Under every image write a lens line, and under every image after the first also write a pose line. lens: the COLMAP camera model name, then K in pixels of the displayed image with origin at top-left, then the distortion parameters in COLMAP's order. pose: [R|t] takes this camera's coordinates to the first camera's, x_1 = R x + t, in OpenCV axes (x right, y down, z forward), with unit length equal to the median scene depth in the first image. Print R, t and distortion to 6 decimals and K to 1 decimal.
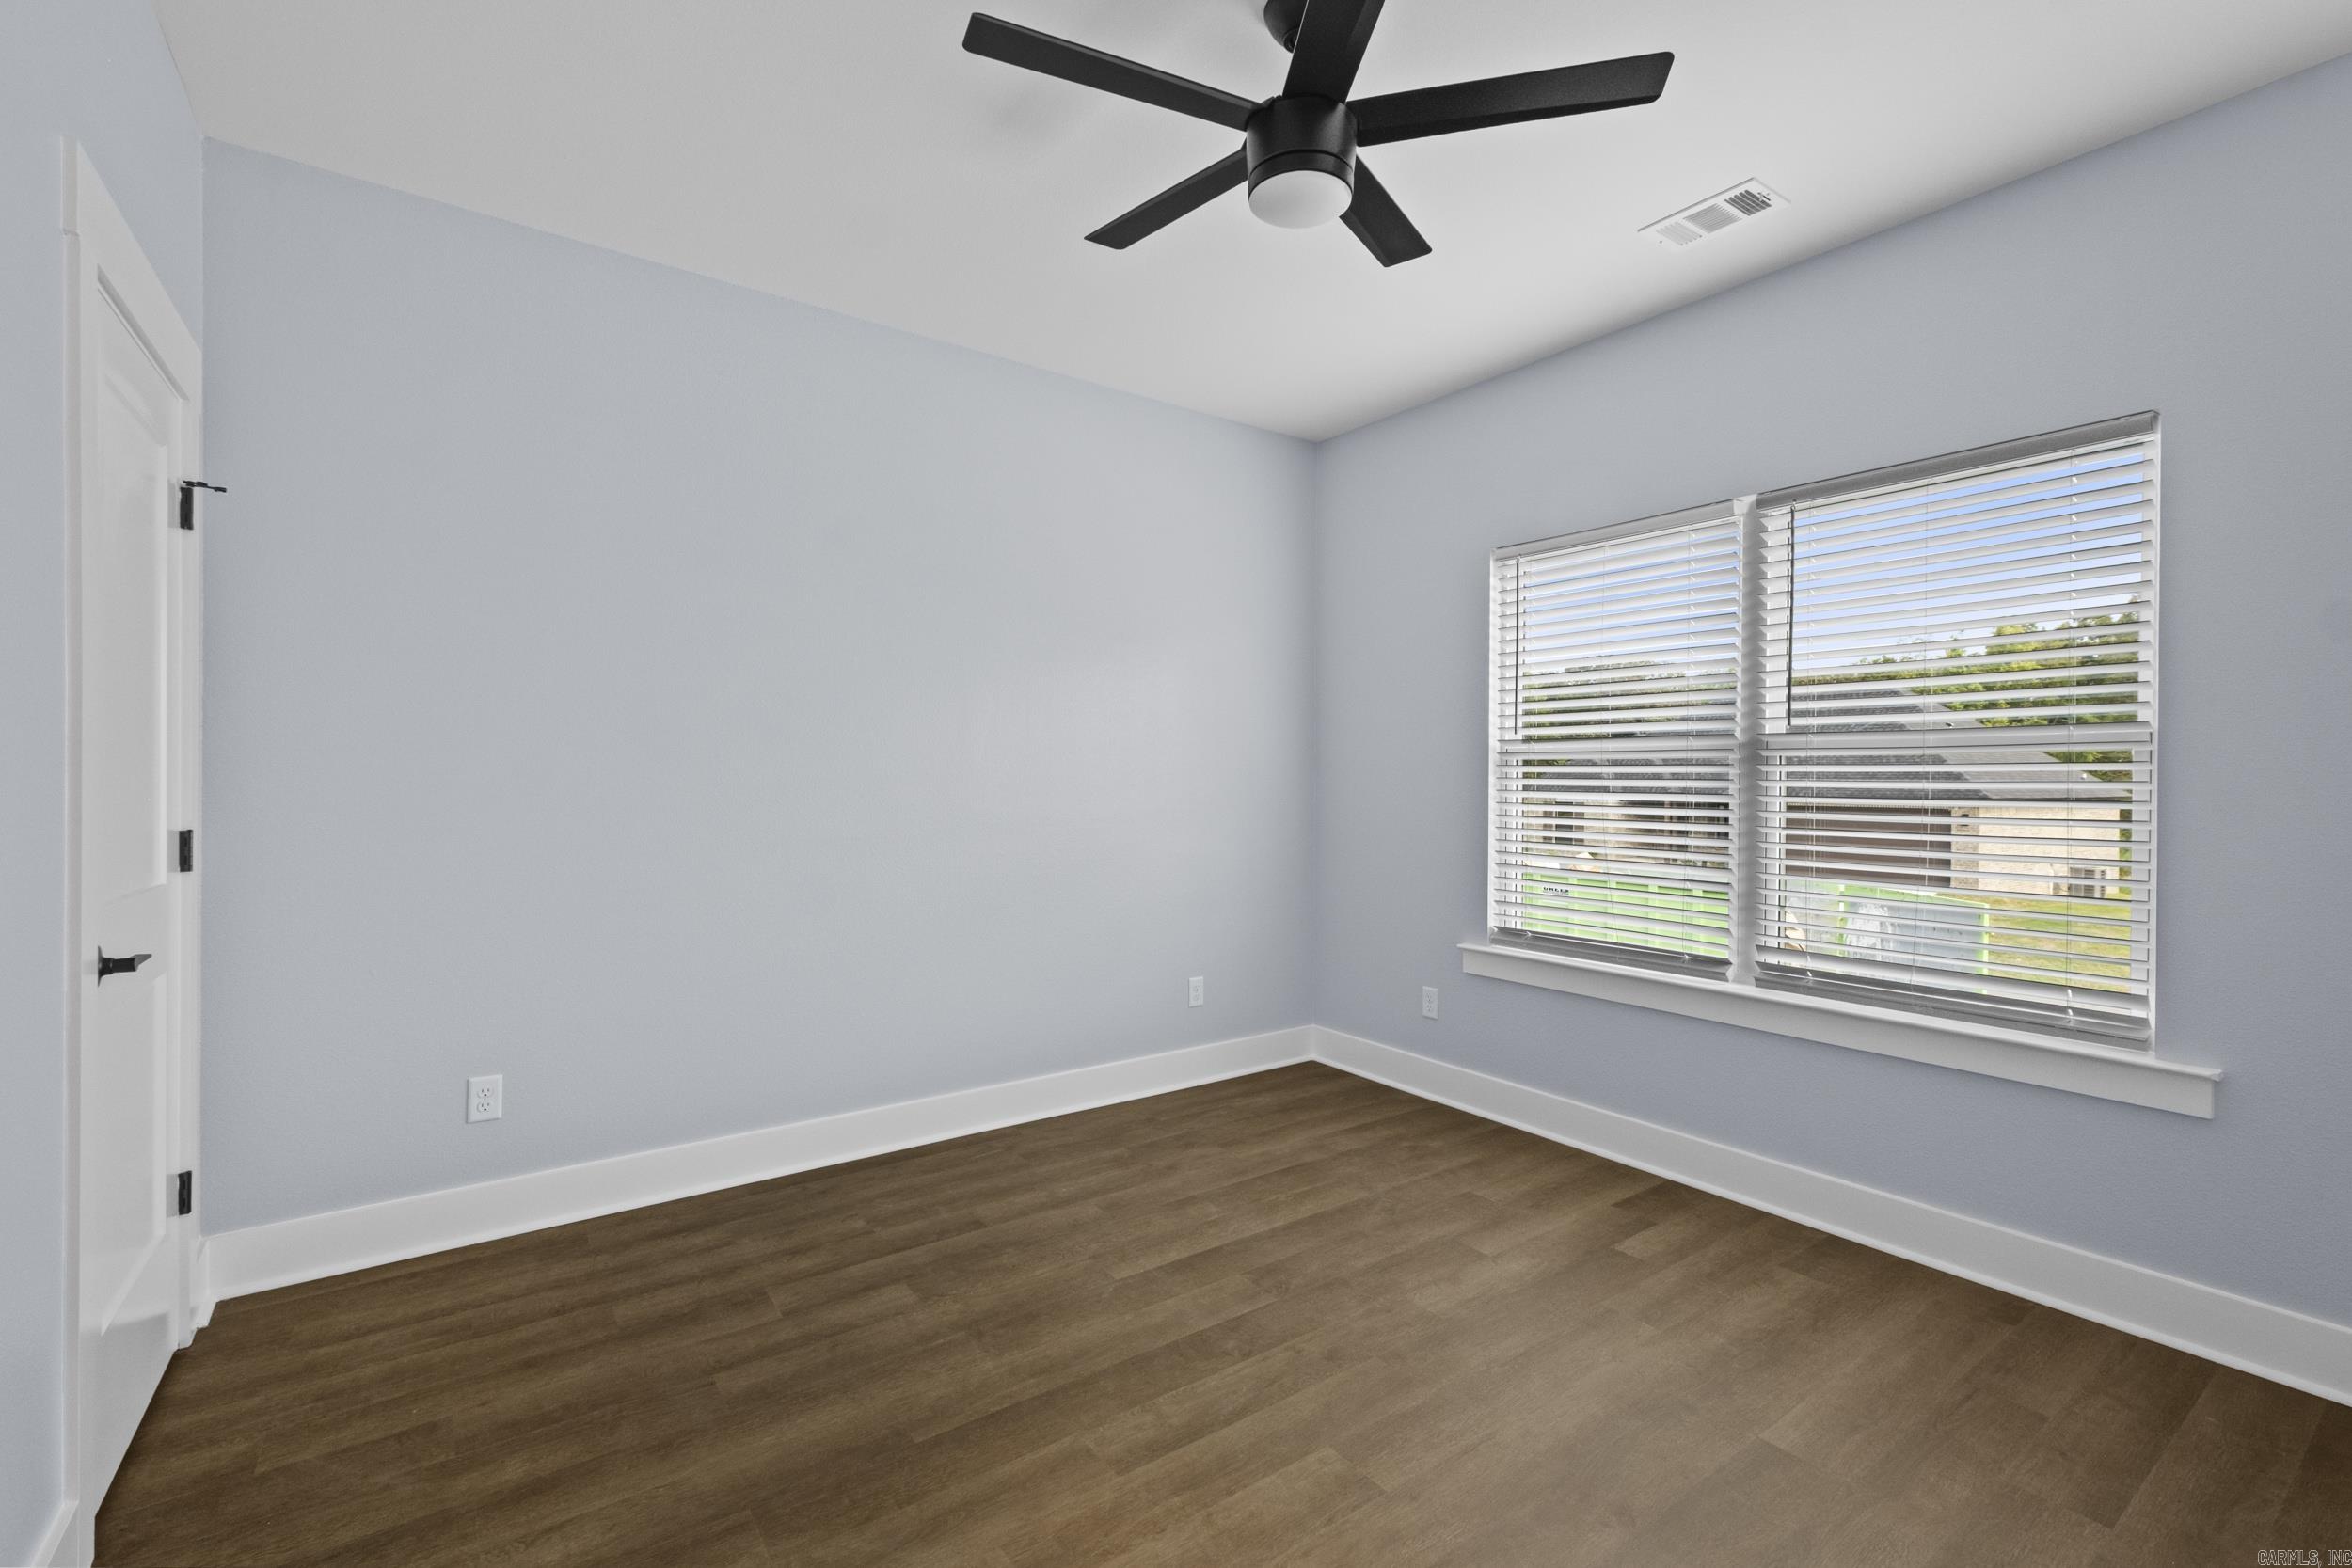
lens RADIAL K [[1020.2, 0, 1191.6], [0, 1020.2, 776.3], [0, 0, 1]] dist [0.003130, 0.000923]
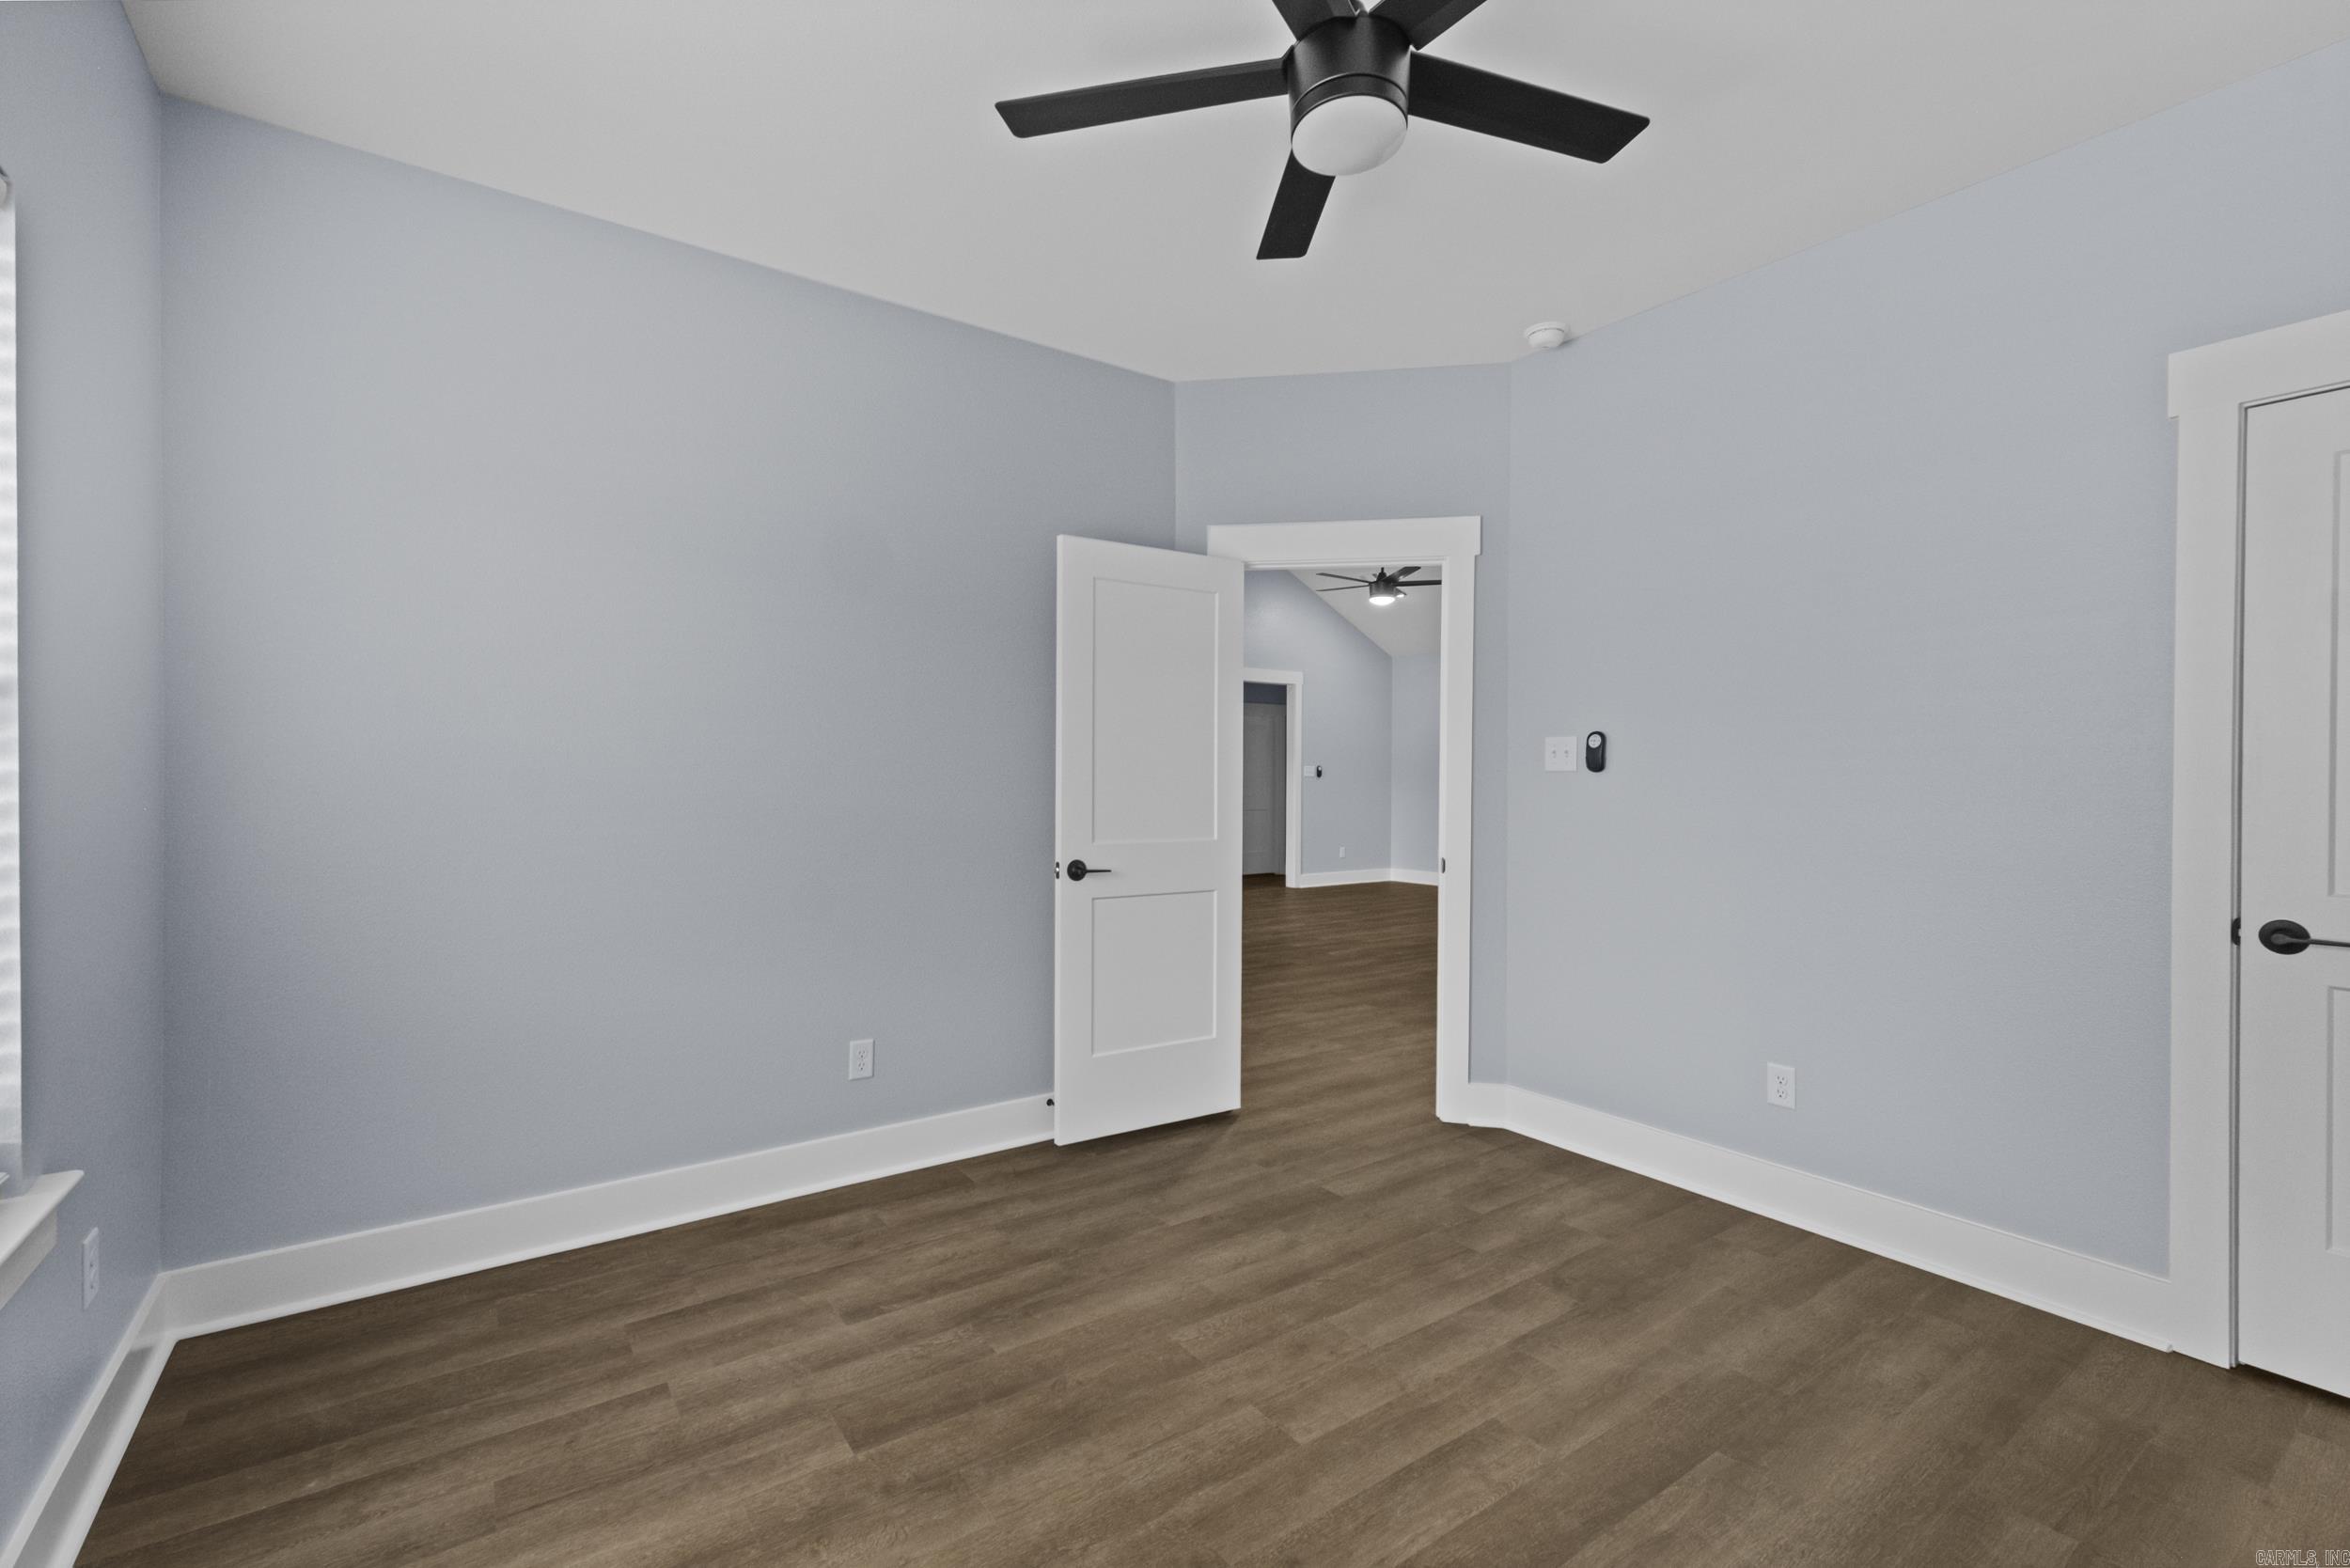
lens RADIAL K [[1019.4, 0, 1170.2], [0, 1019.4, 781.7], [0, 0, 1]] dist [0.003130, 0.000923]
pose [[-0.999618, -0.009240, 0.026063, 0.244631], [-0.009216, 0.999957, 0.001039, 0.005020], [-0.026072, 0.000798, -0.999660, 2.025392]]
